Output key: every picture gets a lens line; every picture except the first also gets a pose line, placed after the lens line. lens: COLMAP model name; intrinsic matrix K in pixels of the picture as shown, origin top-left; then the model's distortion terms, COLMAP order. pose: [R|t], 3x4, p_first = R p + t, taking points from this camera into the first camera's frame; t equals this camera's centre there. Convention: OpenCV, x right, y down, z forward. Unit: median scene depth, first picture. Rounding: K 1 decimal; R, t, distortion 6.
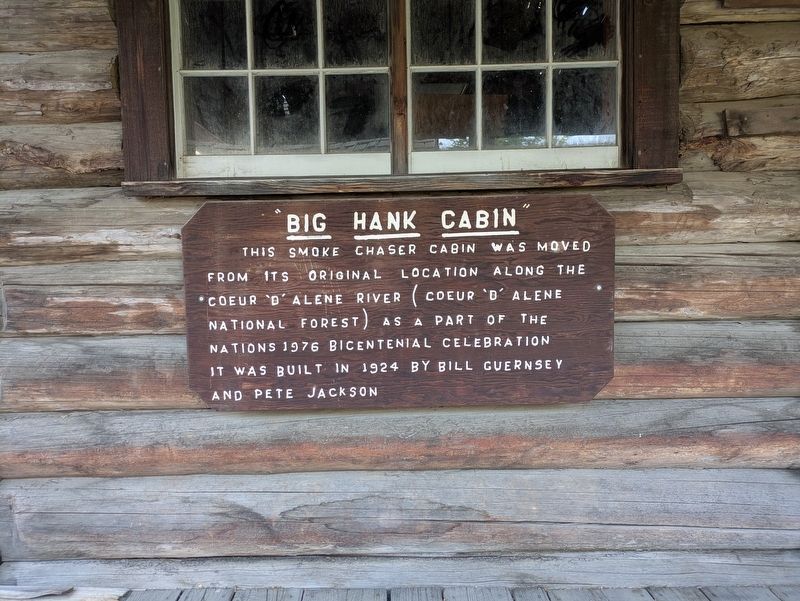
lens RADIAL K [[606.1, 0, 400.6], [0, 606.1, 303.6], [0, 0, 1]] dist [0.051552, -0.053464]
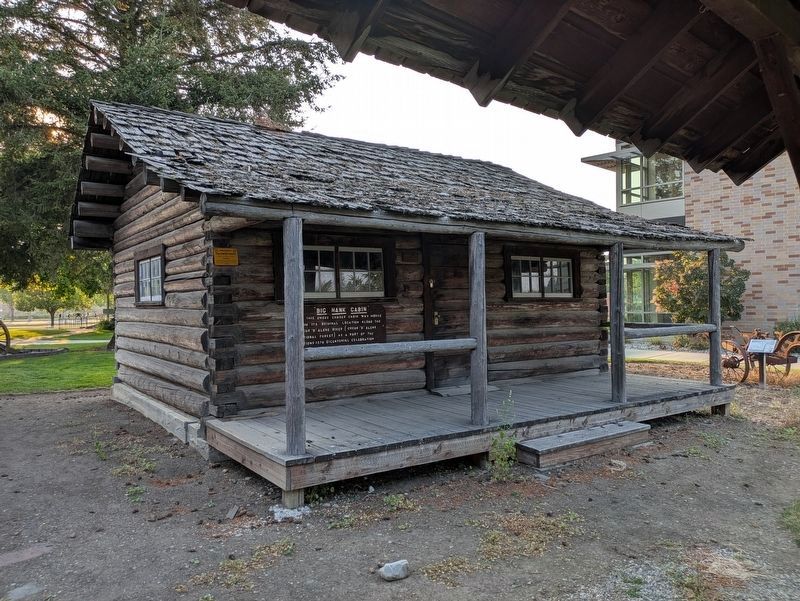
lens RADIAL K [[606.1, 0, 400.6], [0, 606.1, 300.3], [0, 0, 1]] dist [0.051552, -0.053464]
pose [[0.812083, 0.003913, 0.583528, -2.009863], [0.054901, 0.995030, -0.083077, 0.153913], [-0.580953, 0.099502, 0.807832, -2.453381]]
